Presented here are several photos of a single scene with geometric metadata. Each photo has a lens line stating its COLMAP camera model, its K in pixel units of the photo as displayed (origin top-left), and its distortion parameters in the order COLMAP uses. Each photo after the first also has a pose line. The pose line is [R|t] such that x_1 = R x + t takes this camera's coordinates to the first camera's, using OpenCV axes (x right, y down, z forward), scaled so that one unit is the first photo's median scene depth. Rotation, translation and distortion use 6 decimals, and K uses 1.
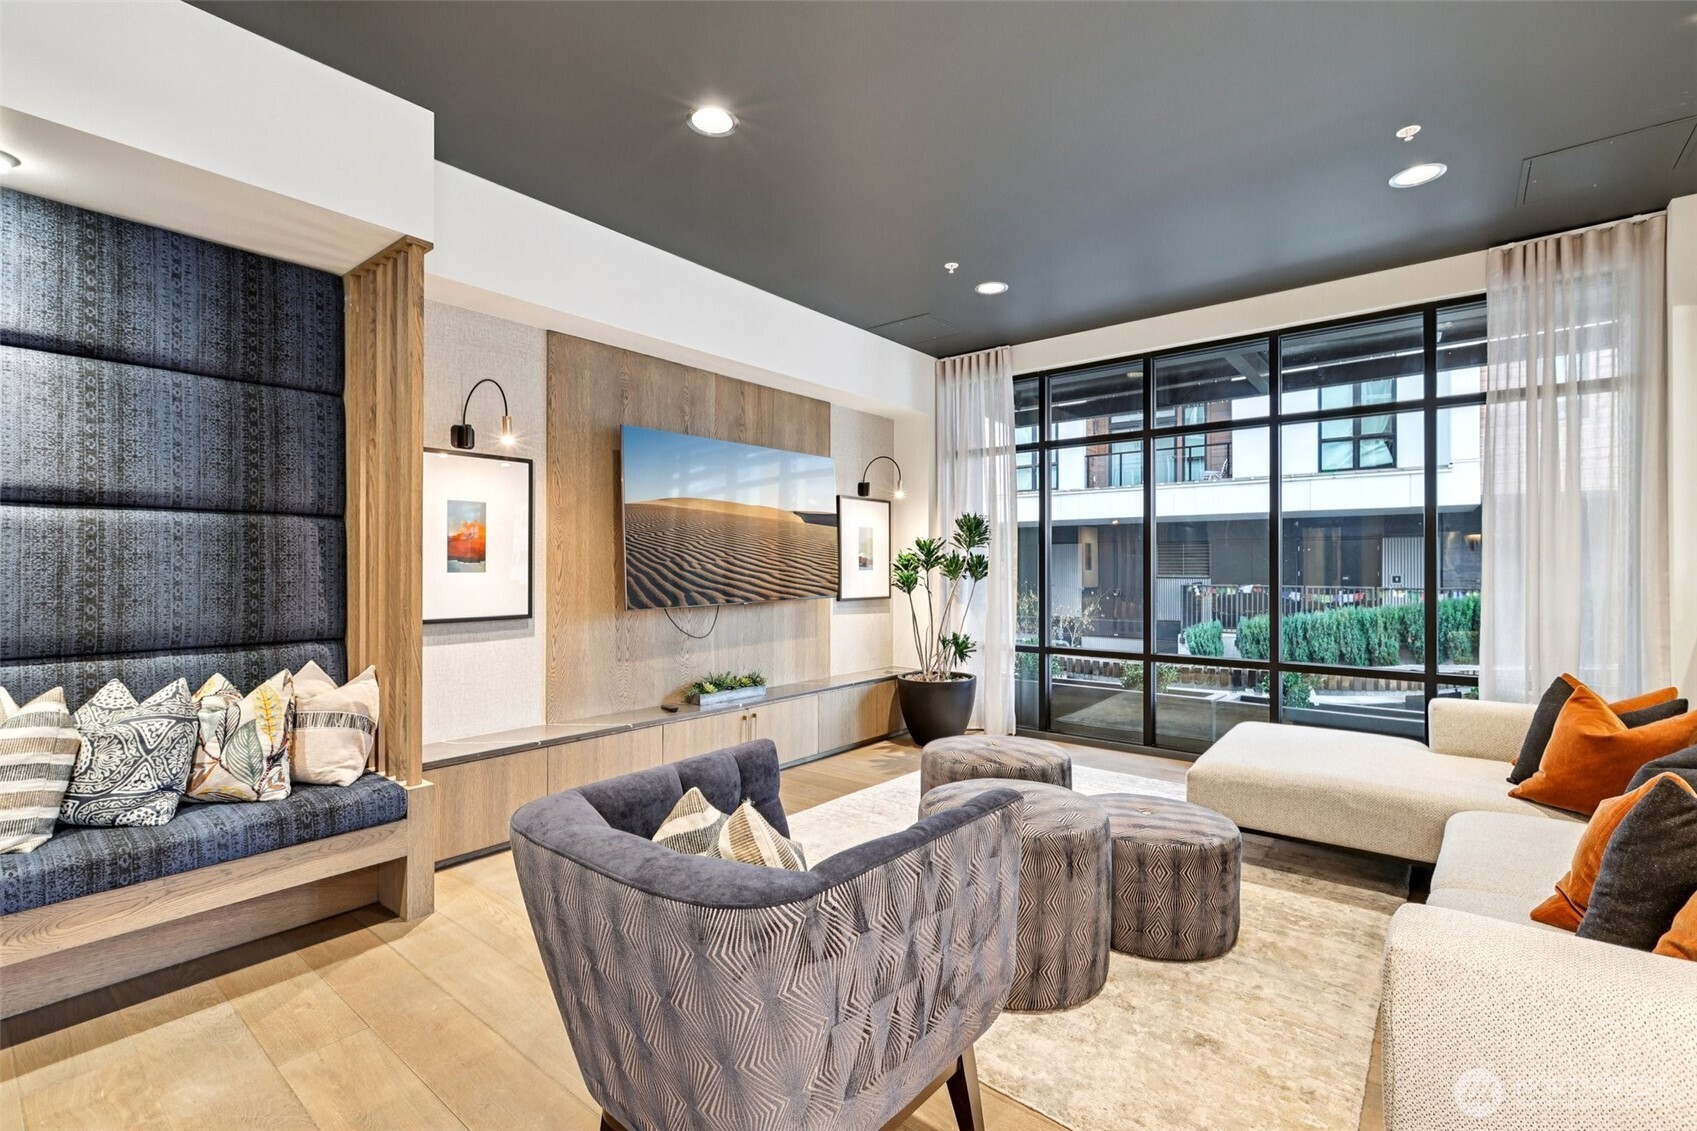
lens RADIAL K [[751.9, 0, 850.2], [0, 751.9, 571.3], [0, 0, 1]] dist [-0.003133, 0.000737]
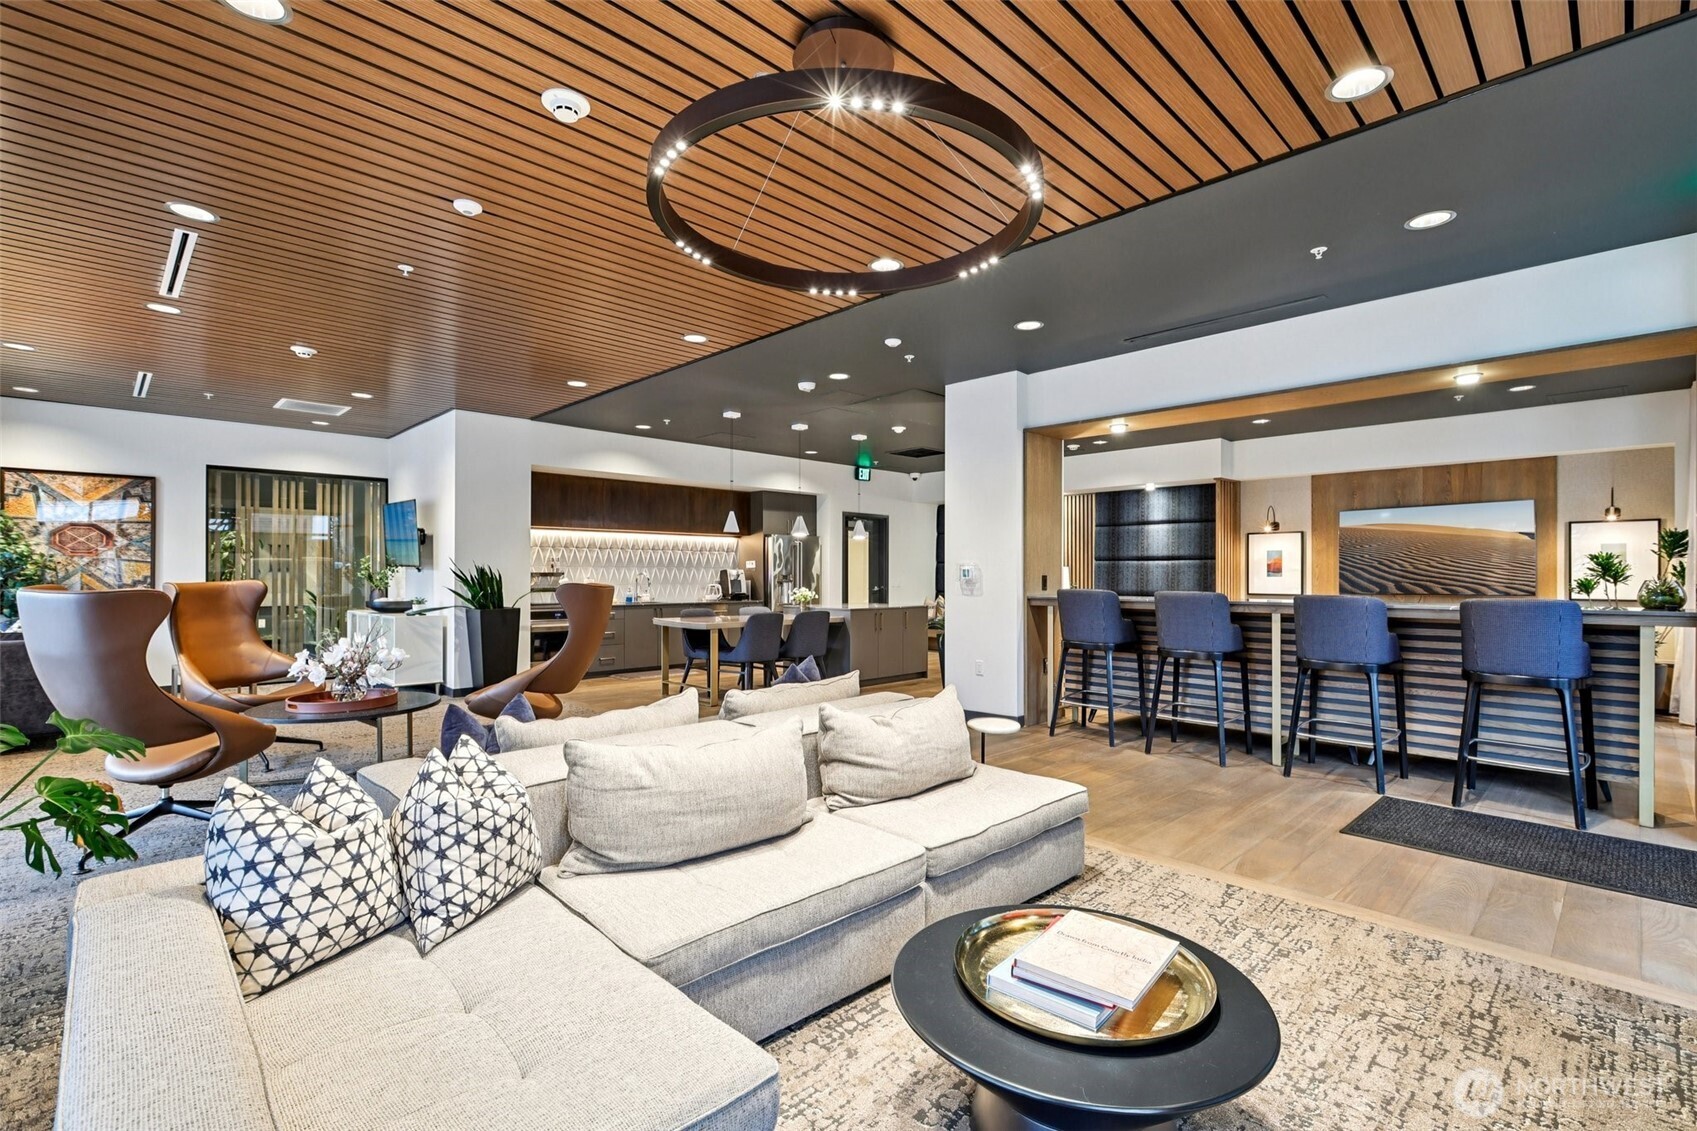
lens RADIAL K [[751.9, 0, 841.6], [0, 751.9, 568.5], [0, 0, 1]] dist [-0.003133, 0.000737]
pose [[-0.114496, -0.005130, -0.993410, 3.280739], [-0.003153, 0.999984, -0.004801, -0.013627], [0.993419, 0.002582, -0.114511, -0.329202]]
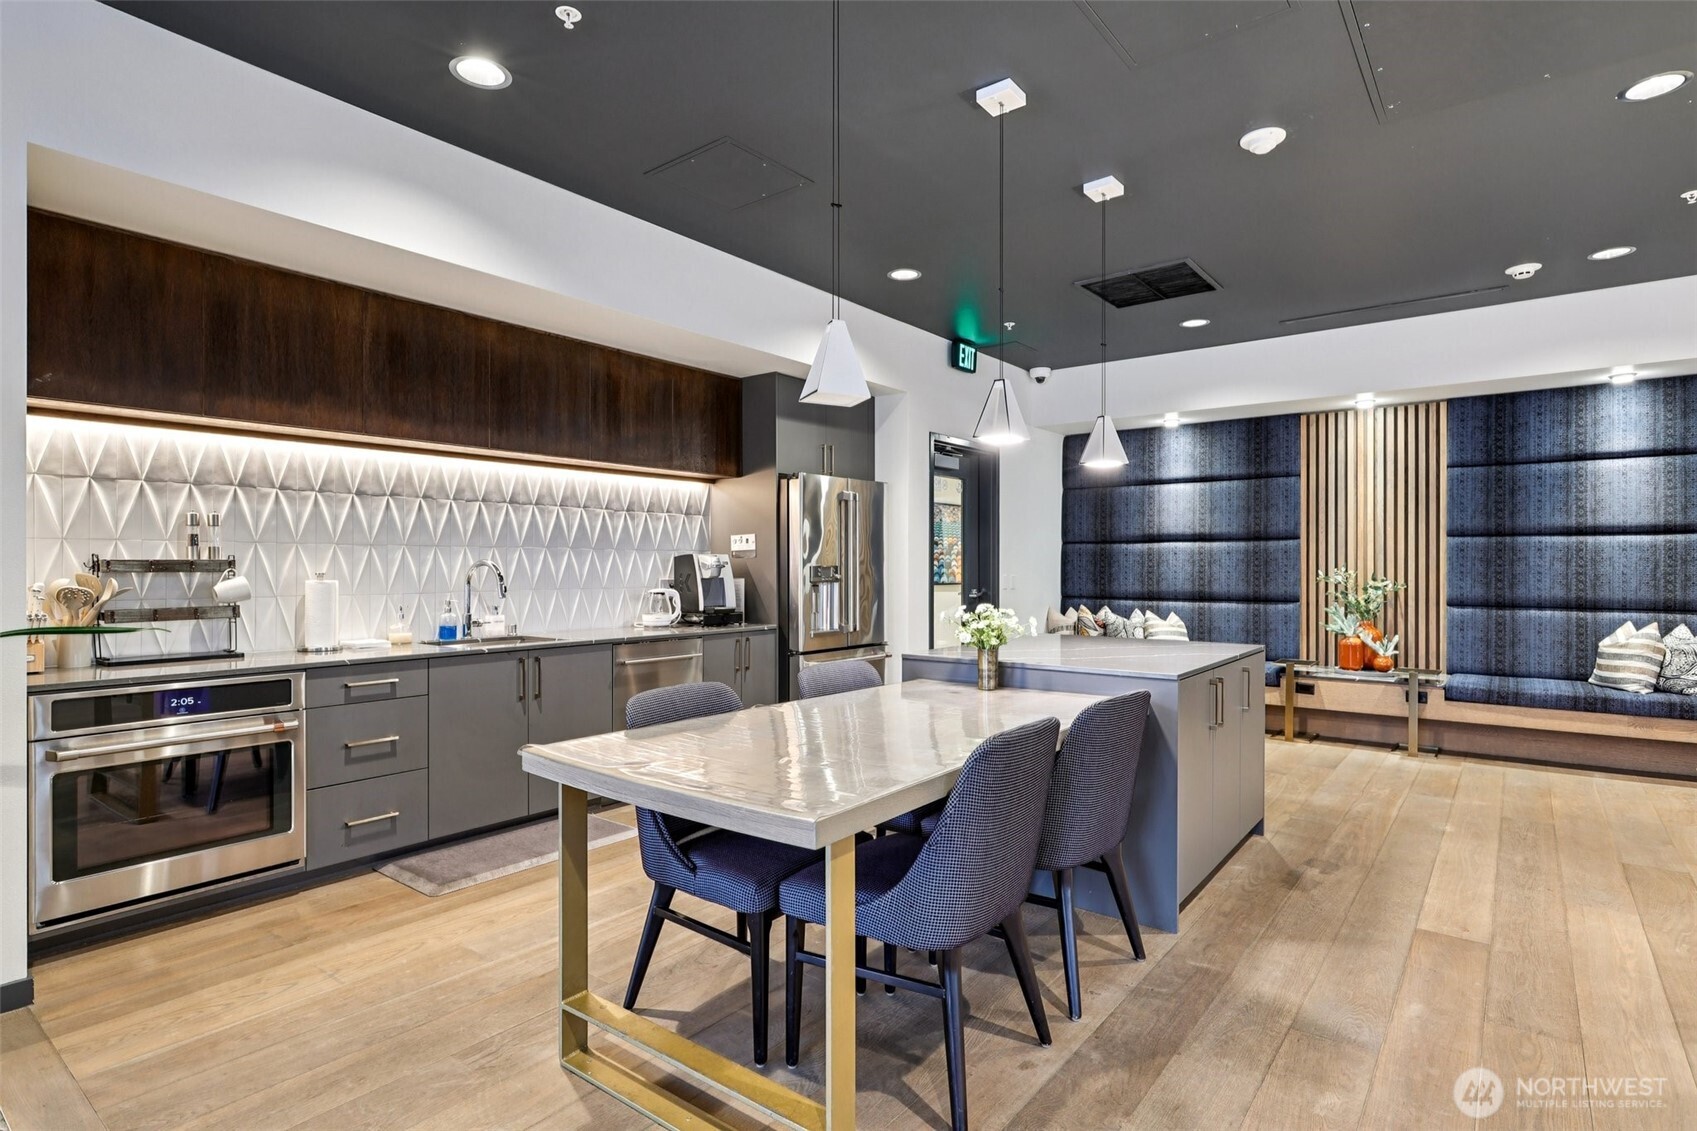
lens RADIAL K [[864.8, 0, 856.6], [0, 864.8, 559.0], [0, 0, 1]] dist [0.002024, -0.000346]
pose [[0.027724, -0.004615, -0.999605, 1.155586], [-0.002484, 0.999986, -0.004686, -0.005099], [0.999613, 0.002613, 0.027712, -1.153099]]
